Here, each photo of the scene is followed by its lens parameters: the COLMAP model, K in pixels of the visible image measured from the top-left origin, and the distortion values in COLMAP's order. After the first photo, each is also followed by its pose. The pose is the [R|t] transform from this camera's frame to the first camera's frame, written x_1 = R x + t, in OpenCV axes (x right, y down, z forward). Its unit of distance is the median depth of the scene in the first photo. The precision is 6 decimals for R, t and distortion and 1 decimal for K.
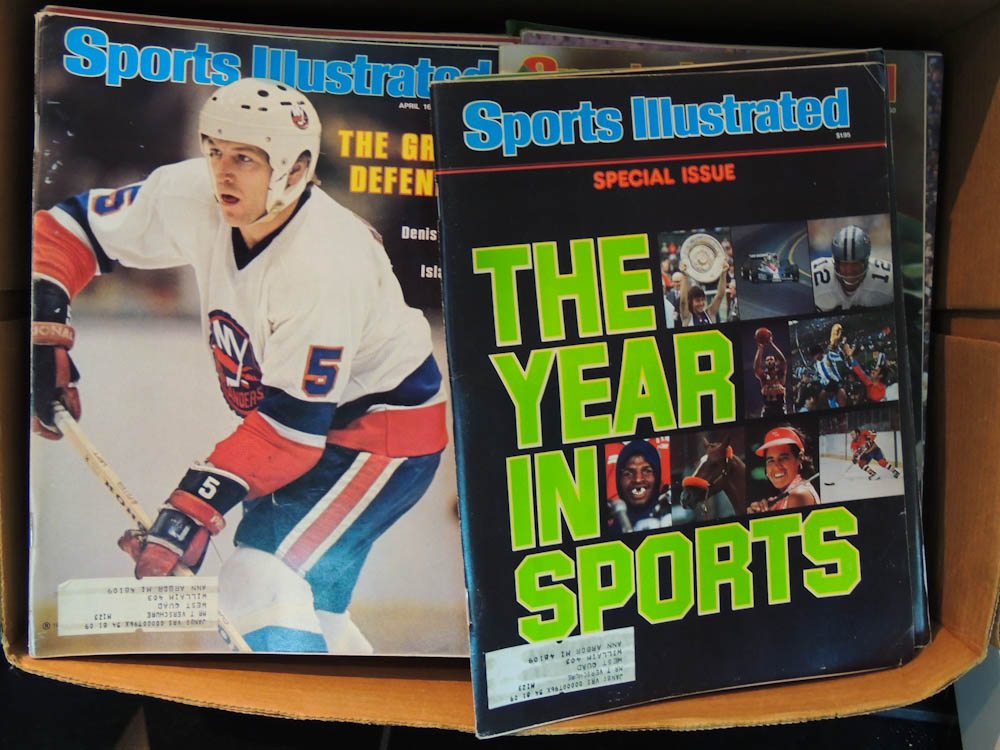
lens RADIAL K [[1254.7, 0, 500.0], [0, 1254.7, 375.0], [0, 0, 1]] dist [-0.068020, 0.011304]
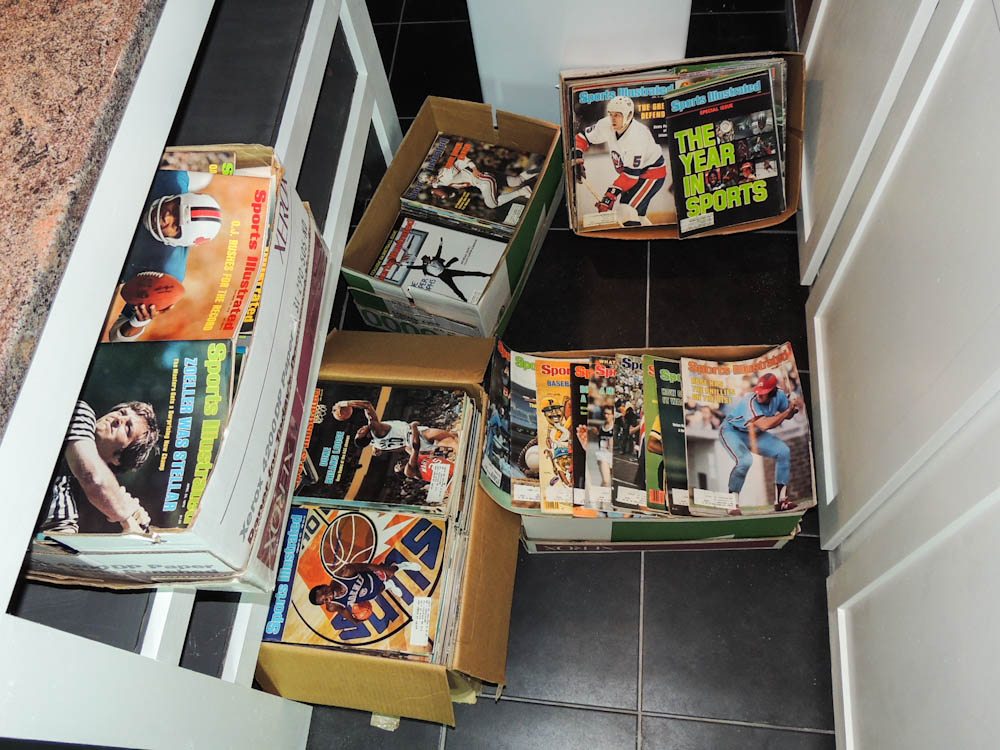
lens RADIAL K [[906.7, 0, 443.1], [0, 906.7, 352.2], [0, 0, 1]] dist [-0.001799, -0.001952]
pose [[0.982655, -0.076394, -0.168977, -0.332403], [0.119387, 0.957867, 0.261223, -0.280889], [0.141901, -0.276866, 0.950373, -2.357036]]
